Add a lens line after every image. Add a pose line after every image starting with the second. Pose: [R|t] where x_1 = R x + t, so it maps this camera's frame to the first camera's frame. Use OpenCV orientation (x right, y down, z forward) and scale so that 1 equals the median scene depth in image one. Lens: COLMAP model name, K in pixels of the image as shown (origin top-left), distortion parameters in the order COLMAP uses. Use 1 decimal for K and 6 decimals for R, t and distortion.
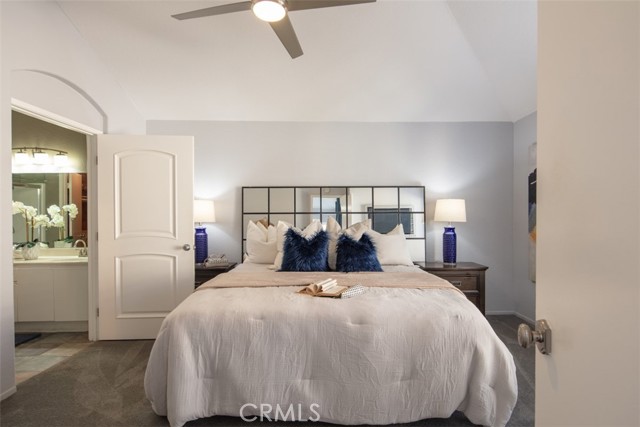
lens RADIAL K [[334.8, 0, 320.3], [0, 334.8, 217.0], [0, 0, 1]] dist [0.000789, 0.000272]
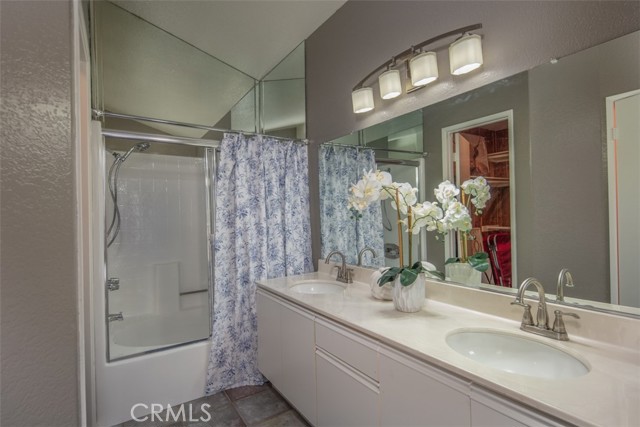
lens RADIAL K [[311.2, 0, 321.0], [0, 311.2, 211.9], [0, 0, 1]] dist [-0.000392, -0.003329]
pose [[0.547538, -0.000747, -0.836780, -0.559590], [0.016405, 0.999817, 0.009841, -0.000328], [0.836620, -0.019116, 0.547450, 0.654203]]
